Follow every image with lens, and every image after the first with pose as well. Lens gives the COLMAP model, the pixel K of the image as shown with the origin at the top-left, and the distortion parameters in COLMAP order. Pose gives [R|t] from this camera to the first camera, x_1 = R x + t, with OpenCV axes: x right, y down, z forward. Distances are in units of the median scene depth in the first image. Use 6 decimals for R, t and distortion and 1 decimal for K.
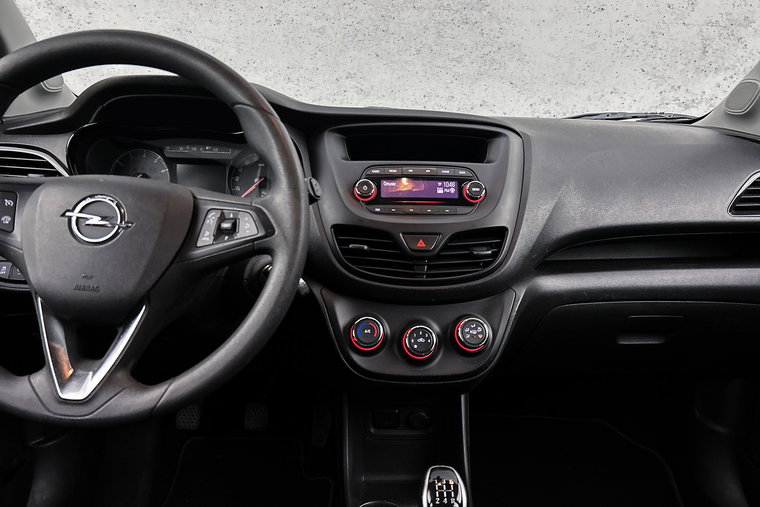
lens RADIAL K [[556.5, 0, 395.6], [0, 556.5, 275.2], [0, 0, 1]] dist [0.070109, -0.086175]
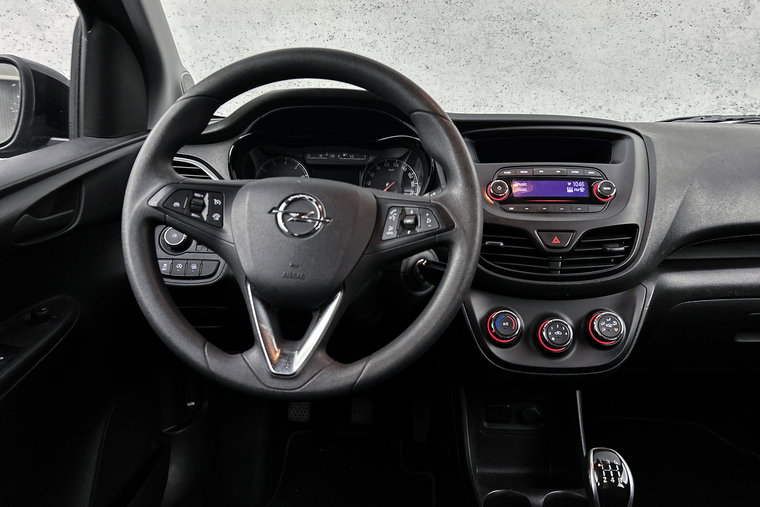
lens RADIAL K [[556.5, 0, 395.6], [0, 556.5, 275.2], [0, 0, 1]] dist [0.070109, -0.086175]
pose [[0.997747, -0.000440, -0.067084, -0.179576], [-0.000838, 0.999819, -0.019012, 0.027824], [0.067080, 0.019026, 0.997566, -0.065494]]
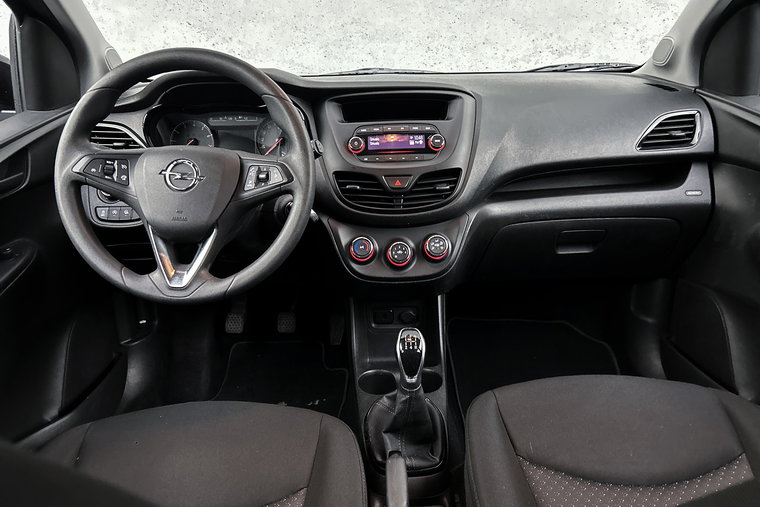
lens RADIAL K [[543.4, 0, 388.2], [0, 543.4, 268.7], [0, 0, 1]] dist [0.058434, -0.057358]
pose [[0.998449, -0.034221, -0.043911, 0.072132], [0.038288, 0.994703, 0.095399, 0.024800], [0.040414, -0.096932, 0.994470, -0.359794]]
